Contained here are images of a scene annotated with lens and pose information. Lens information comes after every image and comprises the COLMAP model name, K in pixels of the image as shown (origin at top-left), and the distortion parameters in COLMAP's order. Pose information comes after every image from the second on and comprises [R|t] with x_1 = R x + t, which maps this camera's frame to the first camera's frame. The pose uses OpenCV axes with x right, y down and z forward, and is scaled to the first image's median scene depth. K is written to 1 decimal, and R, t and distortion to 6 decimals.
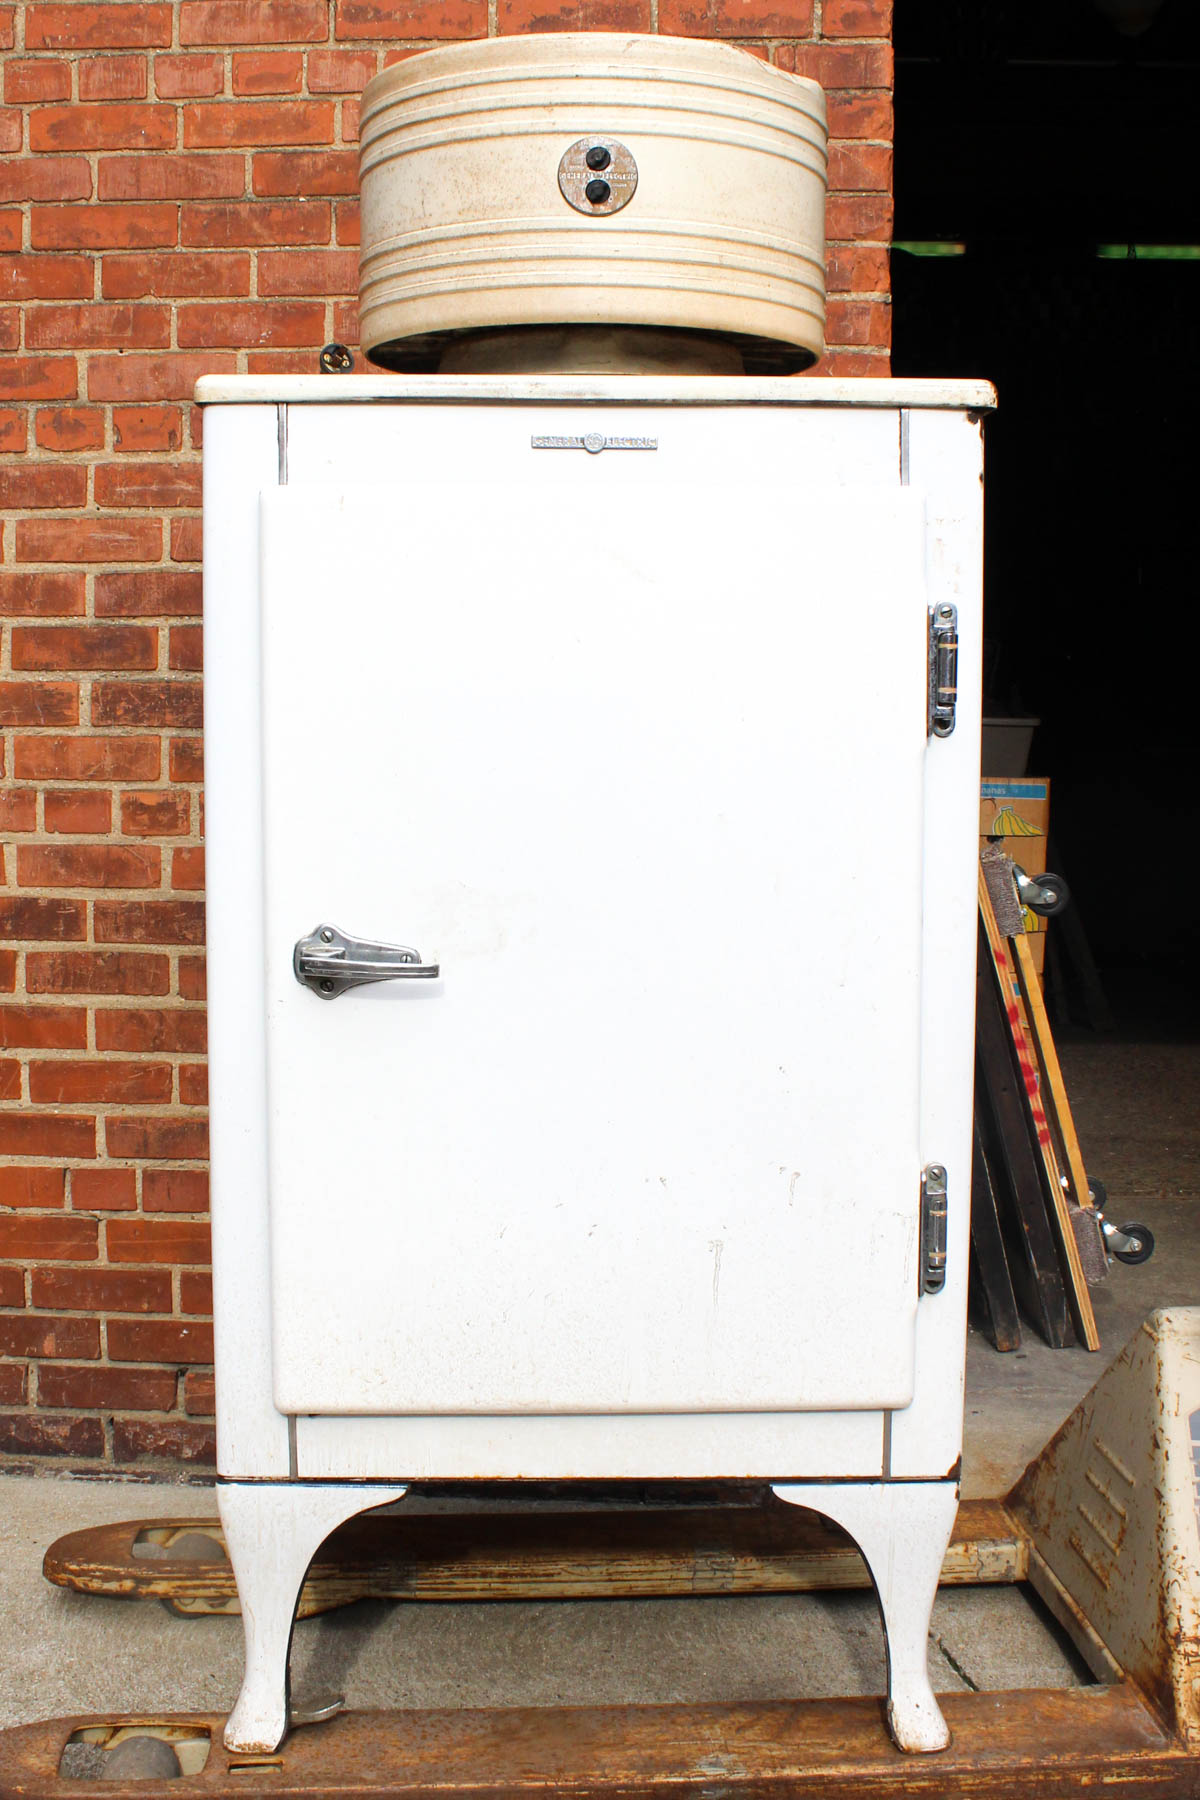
lens RADIAL K [[2122.9, 0, 600.0], [0, 2122.9, 900.0], [0, 0, 1]] dist [-0.177287, 0.132826]
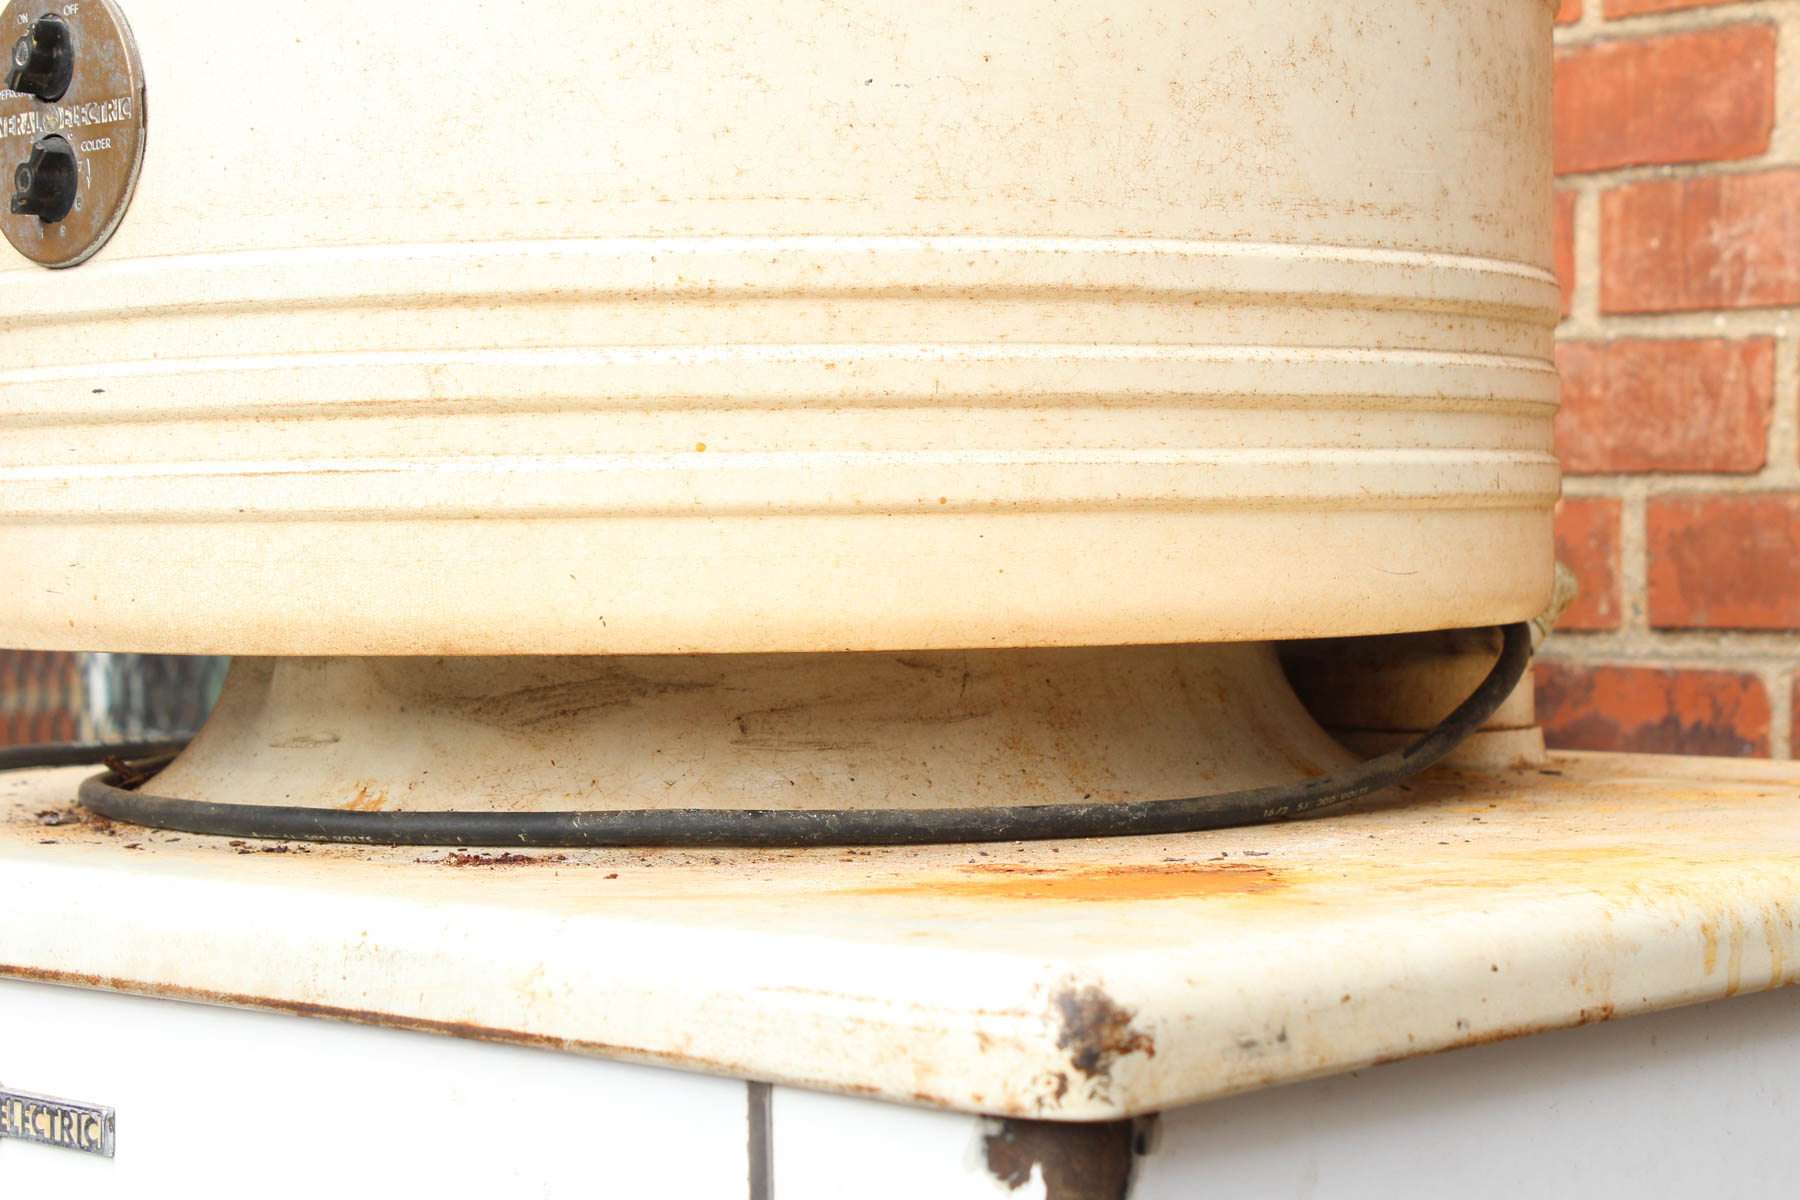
lens RADIAL K [[3584.4, 0, 933.2], [0, 3584.4, 633.0], [0, 0, 1]] dist [-0.029848, -0.043115]
pose [[0.708937, 0.006387, -0.705243, 0.291250], [-0.055785, 0.997334, -0.047045, -0.185319], [0.703062, 0.072694, 0.707403, 0.526978]]
